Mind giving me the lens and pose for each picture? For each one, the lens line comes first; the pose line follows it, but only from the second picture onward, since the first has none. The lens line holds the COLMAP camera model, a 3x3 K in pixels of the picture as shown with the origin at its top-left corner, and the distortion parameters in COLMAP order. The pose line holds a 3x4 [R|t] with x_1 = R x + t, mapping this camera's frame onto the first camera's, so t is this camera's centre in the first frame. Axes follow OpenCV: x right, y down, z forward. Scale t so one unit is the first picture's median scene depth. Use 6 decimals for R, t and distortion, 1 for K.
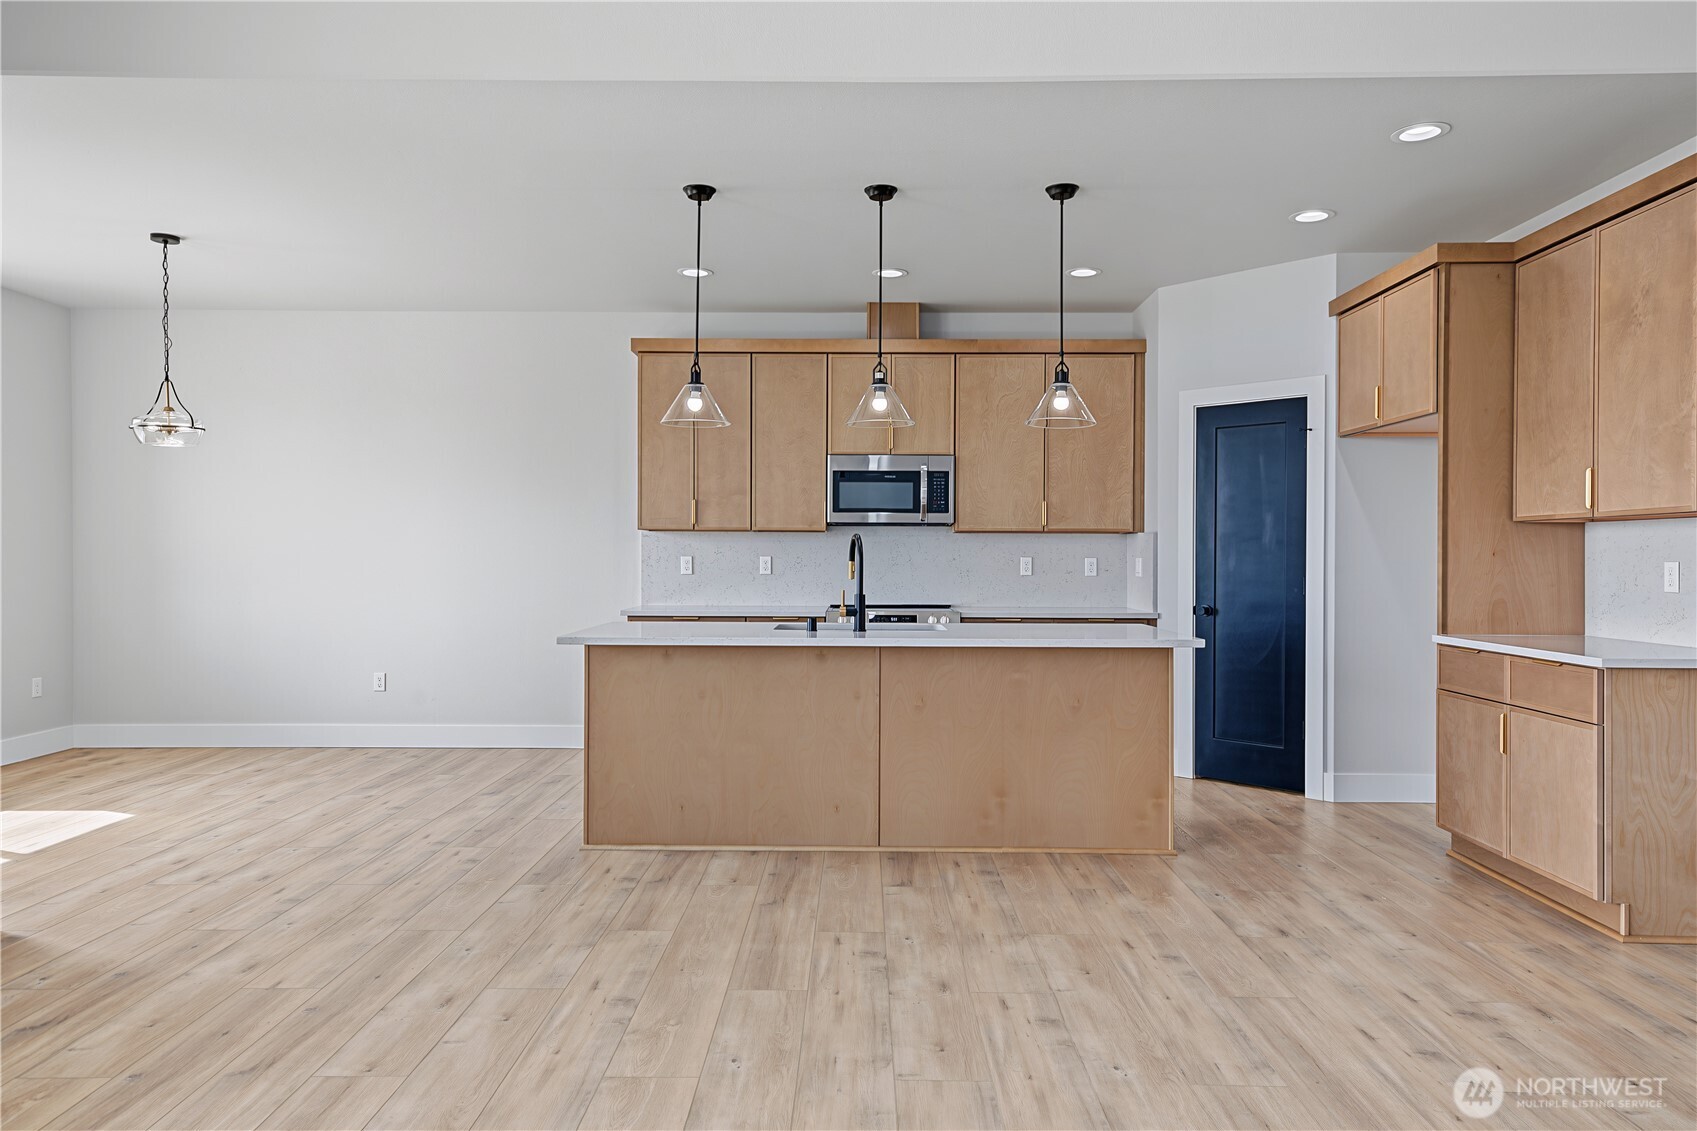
lens RADIAL K [[1098.5, 0, 845.7], [0, 1098.5, 566.2], [0, 0, 1]] dist [0.020223, 0.005698]
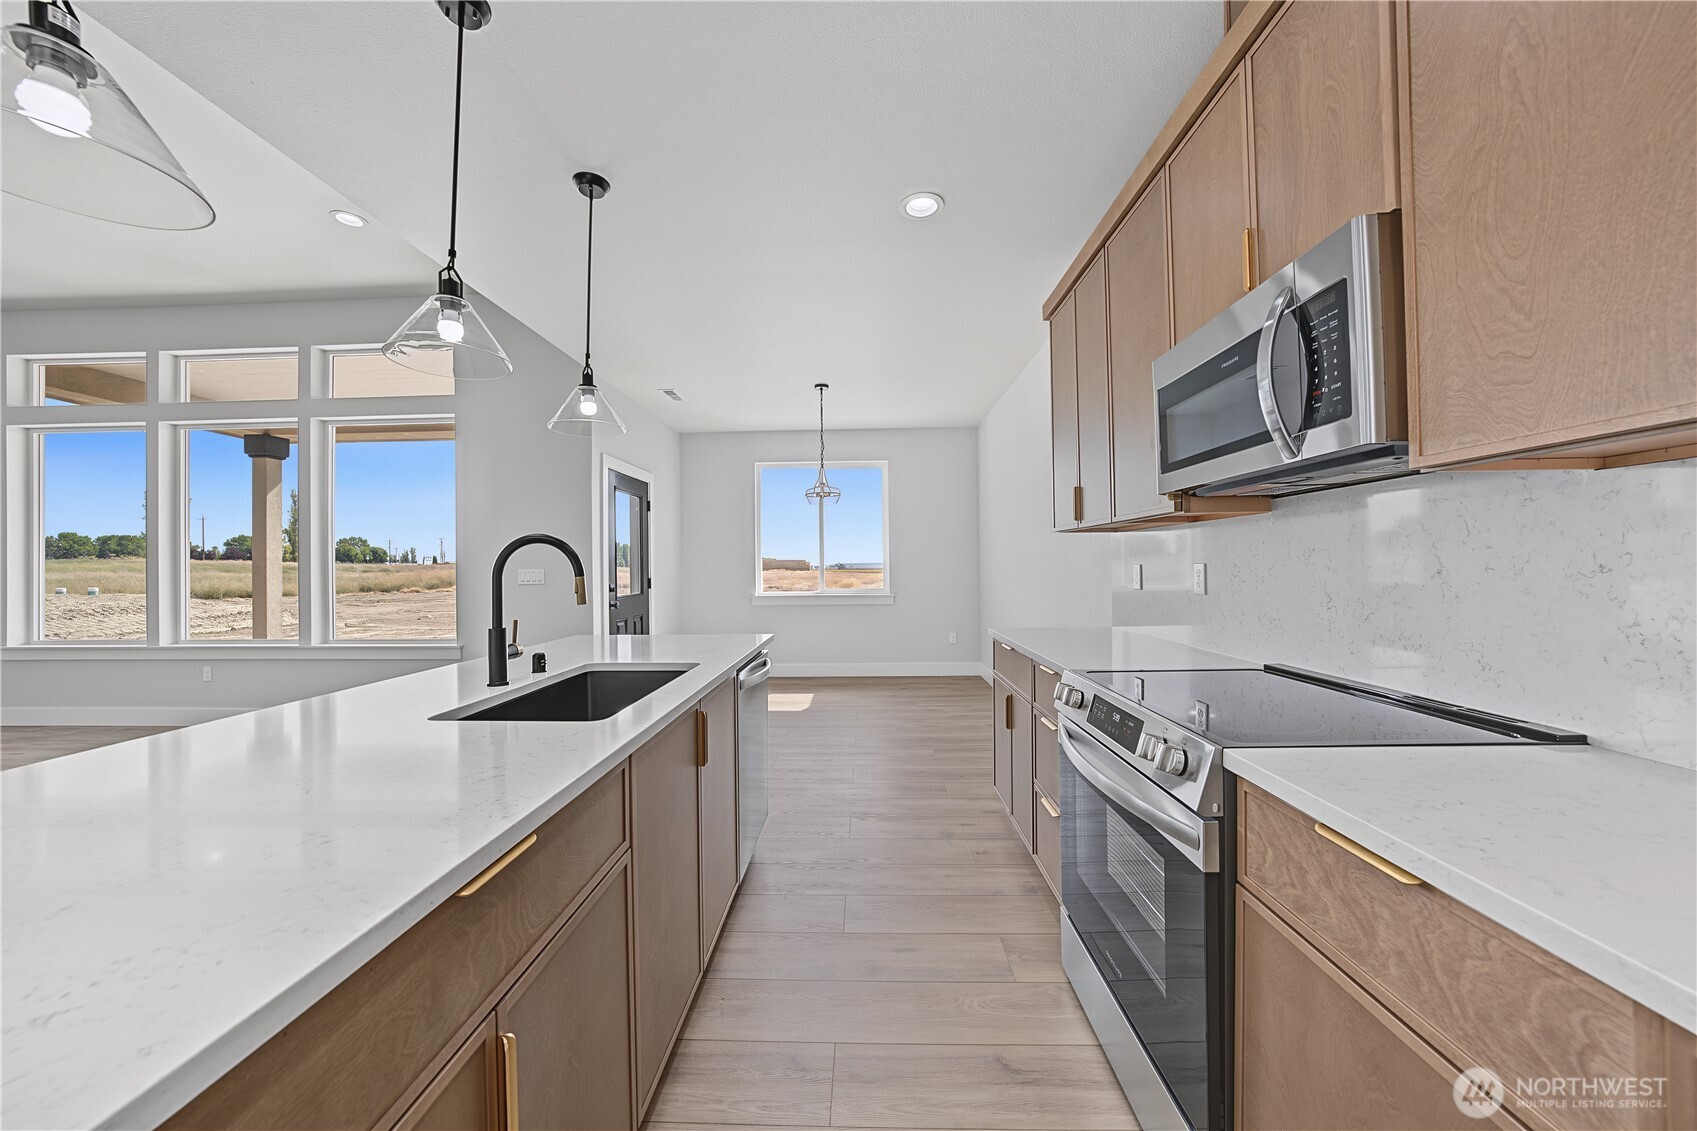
lens RADIAL K [[586.9, 0, 848.5], [0, 586.9, 565.5], [0, 0, 1]] dist [-0.030431, 0.007060]
pose [[-0.018995, -0.005411, -0.999805, 0.358697], [-0.000901, 0.999985, -0.005395, -0.009612], [0.999819, 0.000799, -0.019000, 1.231121]]
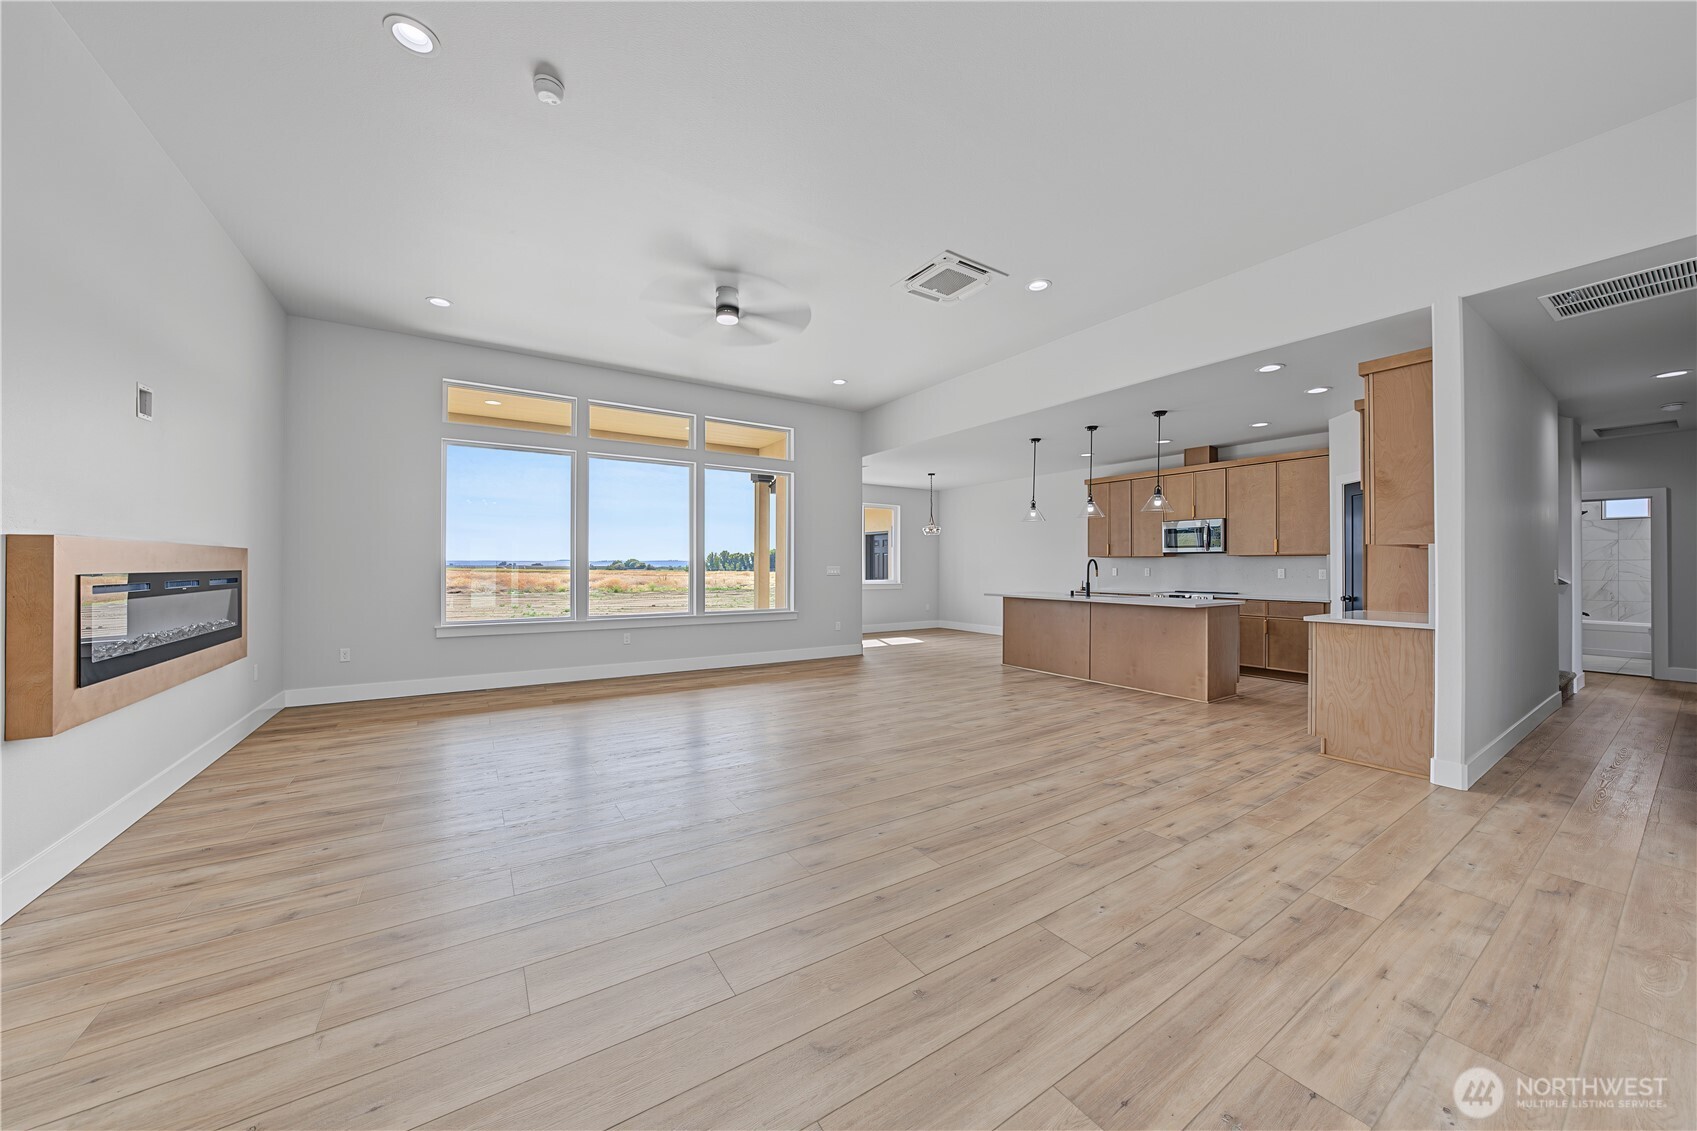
lens RADIAL K [[585.0, 0, 848.6], [0, 585.0, 564.1], [0, 0, 1]] dist [-0.029780, 0.007113]
pose [[0.558819, -0.004059, -0.829280, 0.849882], [-0.011053, 0.999863, -0.012343, 0.006090], [0.829216, 0.016064, 0.558697, -0.241728]]
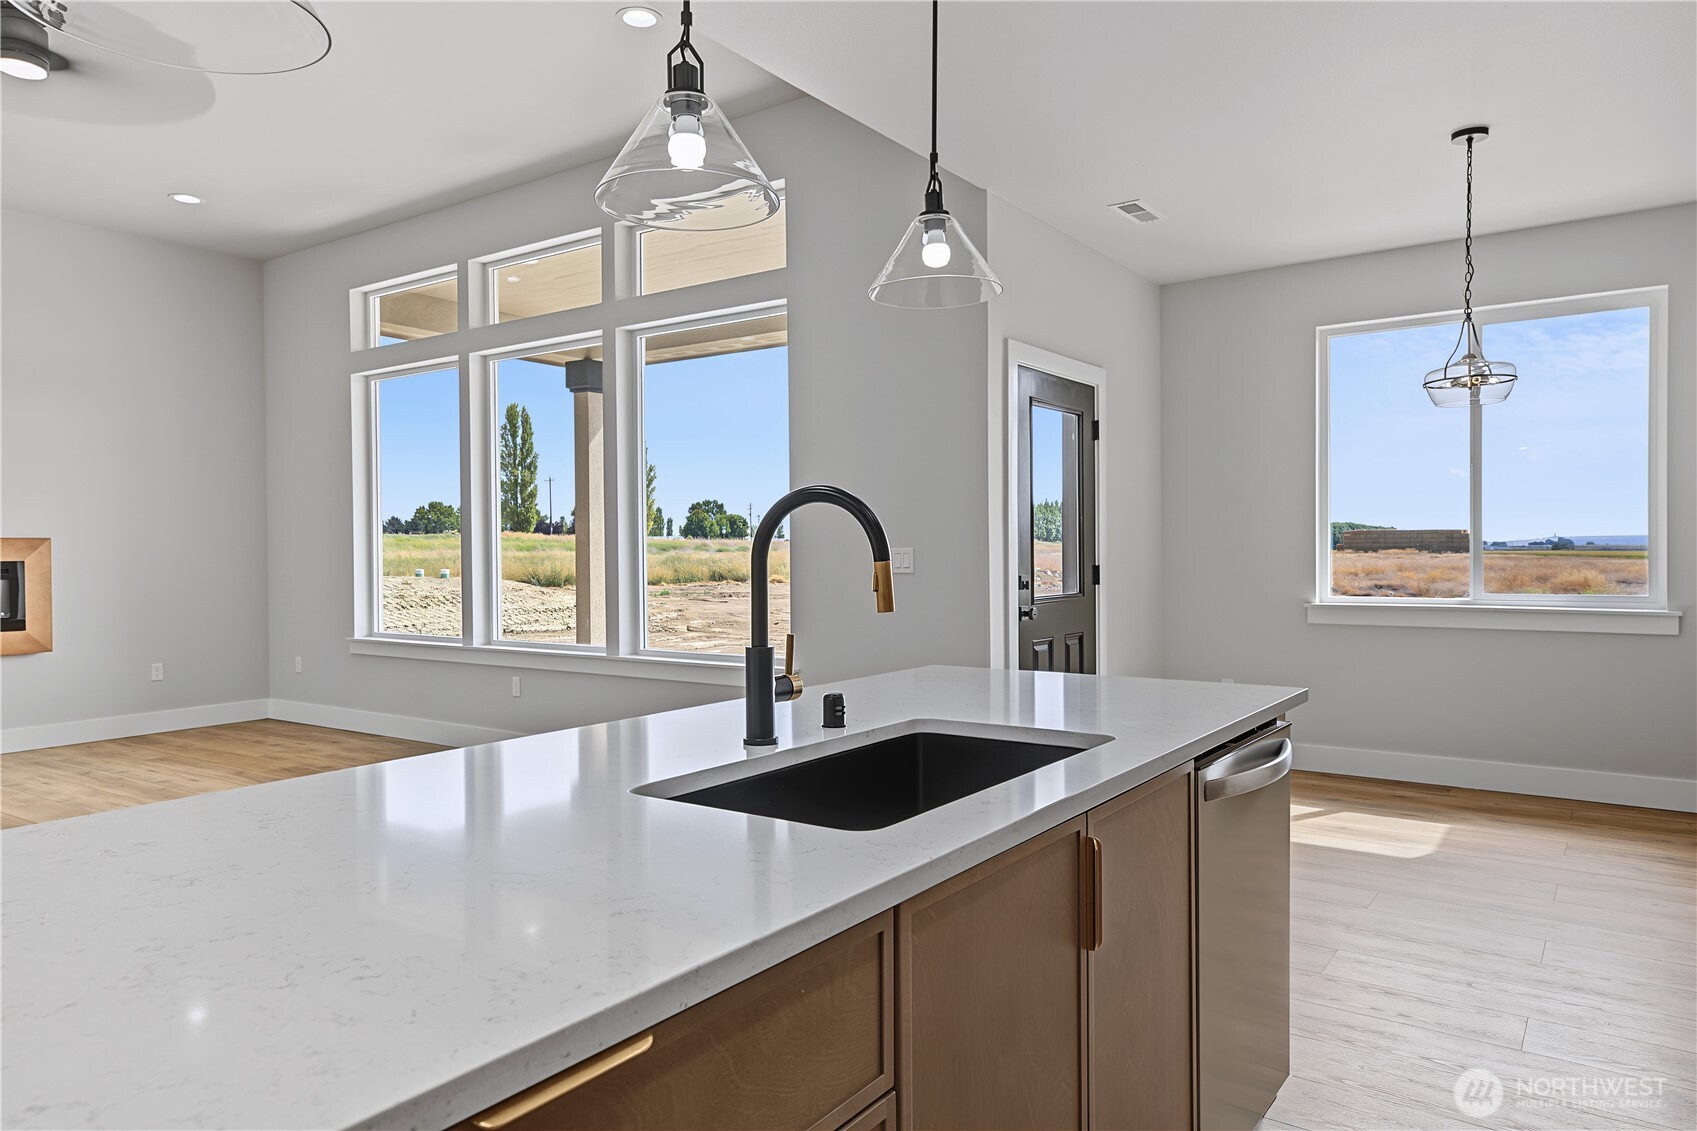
lens RADIAL K [[1098.5, 0, 845.7], [0, 1098.5, 566.2], [0, 0, 1]] dist [0.020223, 0.005698]
pose [[-0.568780, 0.013141, -0.822385, 0.316382], [-0.003236, 0.999829, 0.018214, -0.009584], [0.822483, 0.013021, -0.568640, 1.260328]]
